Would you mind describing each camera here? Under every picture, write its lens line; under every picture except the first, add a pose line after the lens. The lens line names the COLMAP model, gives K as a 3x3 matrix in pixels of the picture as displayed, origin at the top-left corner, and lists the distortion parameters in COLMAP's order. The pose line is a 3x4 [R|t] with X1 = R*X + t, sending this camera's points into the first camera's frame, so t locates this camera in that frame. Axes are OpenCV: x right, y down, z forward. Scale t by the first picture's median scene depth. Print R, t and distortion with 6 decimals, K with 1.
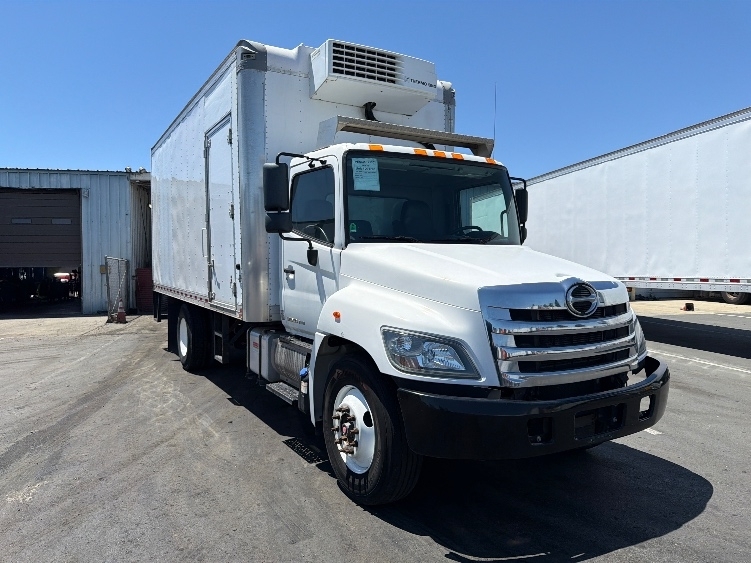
lens RADIAL K [[578.9, 0, 371.8], [0, 578.9, 278.2], [0, 0, 1]] dist [0.007239, 0.003867]
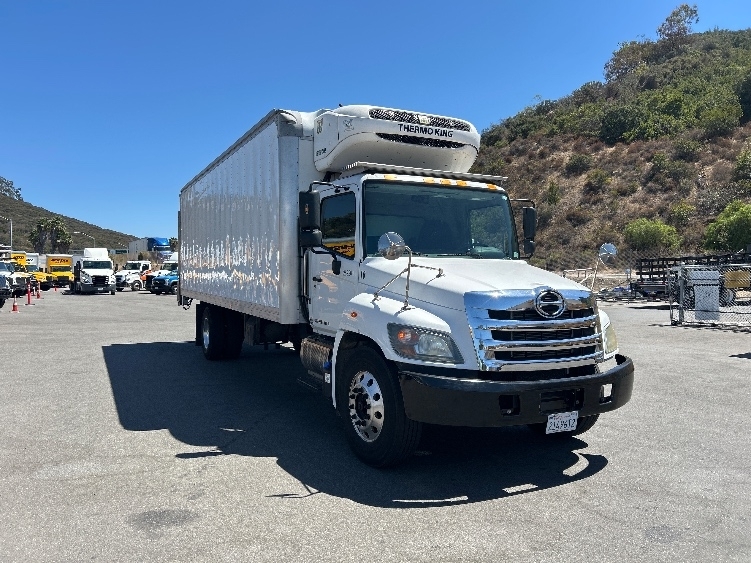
lens RADIAL K [[609.6, 0, 370.1], [0, 609.6, 276.8], [0, 0, 1]] dist [0.002334, 0.013239]
pose [[0.997973, 0.008167, -0.063105, 0.056236], [-0.009852, 0.999602, -0.026438, 0.017770], [0.062864, 0.027006, 0.997657, -0.304456]]
